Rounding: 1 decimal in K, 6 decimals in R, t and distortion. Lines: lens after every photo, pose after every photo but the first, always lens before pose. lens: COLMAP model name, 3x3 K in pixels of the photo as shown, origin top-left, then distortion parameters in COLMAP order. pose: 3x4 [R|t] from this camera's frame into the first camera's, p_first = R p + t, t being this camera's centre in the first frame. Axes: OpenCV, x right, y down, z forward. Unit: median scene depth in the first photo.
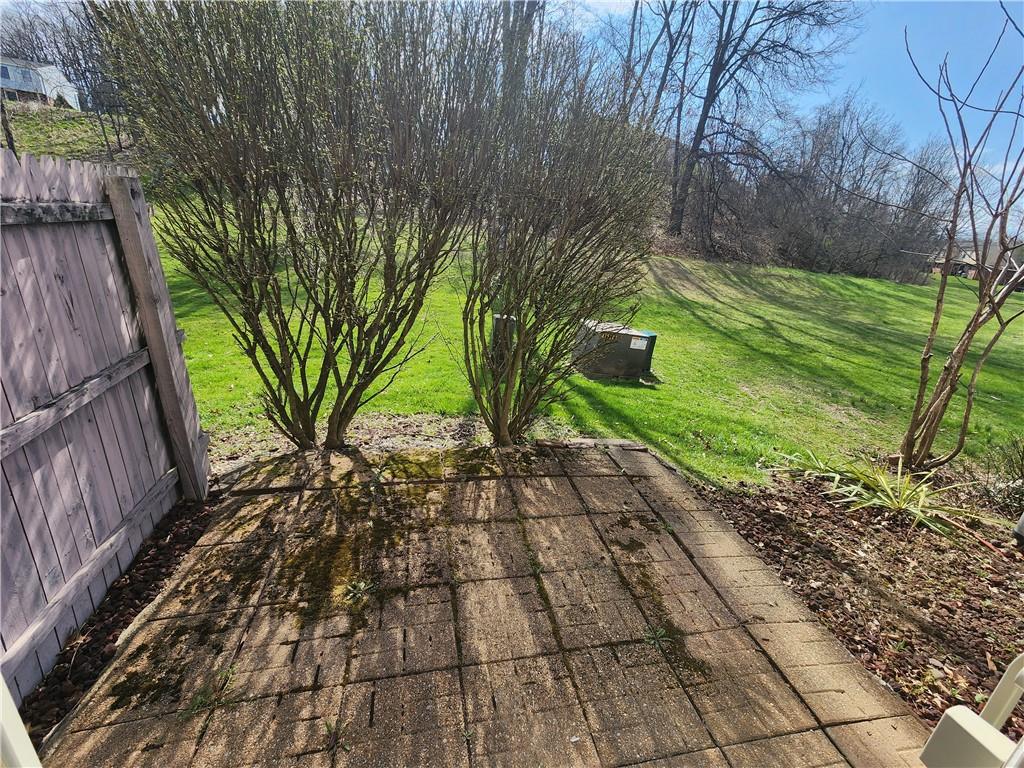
lens RADIAL K [[420.9, 0, 508.8], [0, 420.9, 381.0], [0, 0, 1]] dist [-0.001783, -0.000066]
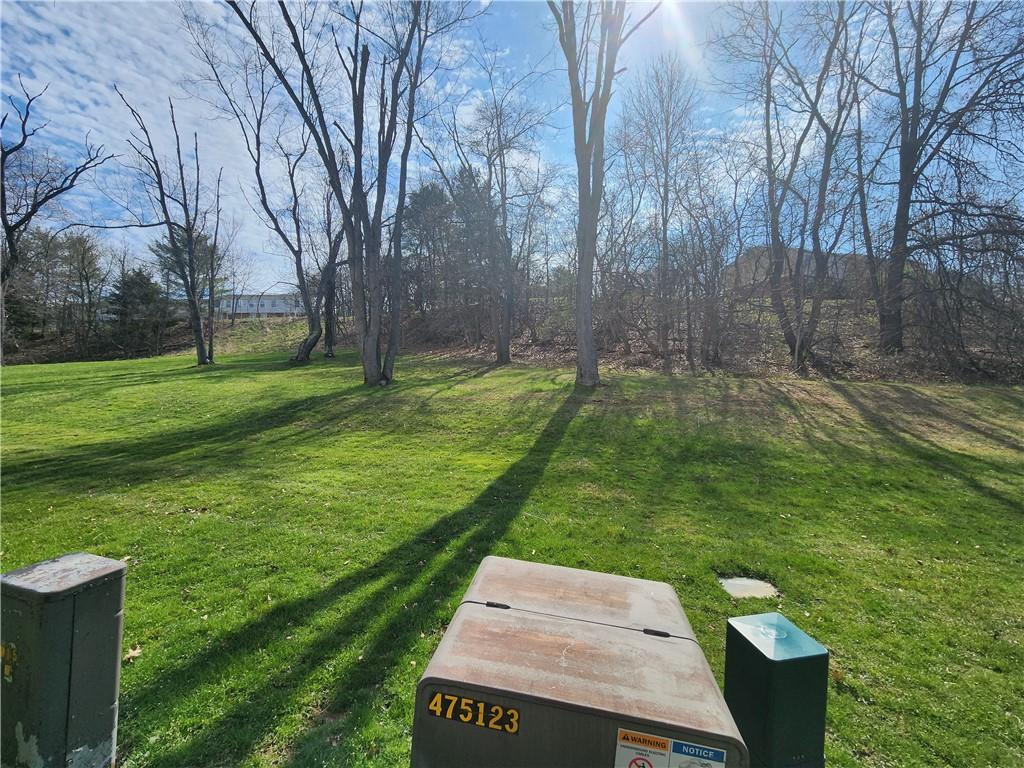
lens RADIAL K [[420.9, 0, 512.9], [0, 420.9, 380.5], [0, 0, 1]] dist [-0.001783, -0.000066]
pose [[0.921603, -0.079906, -0.379820, 0.105988], [-0.056449, 0.940580, -0.334848, -0.056218], [0.384008, 0.330037, 0.862330, 0.250032]]
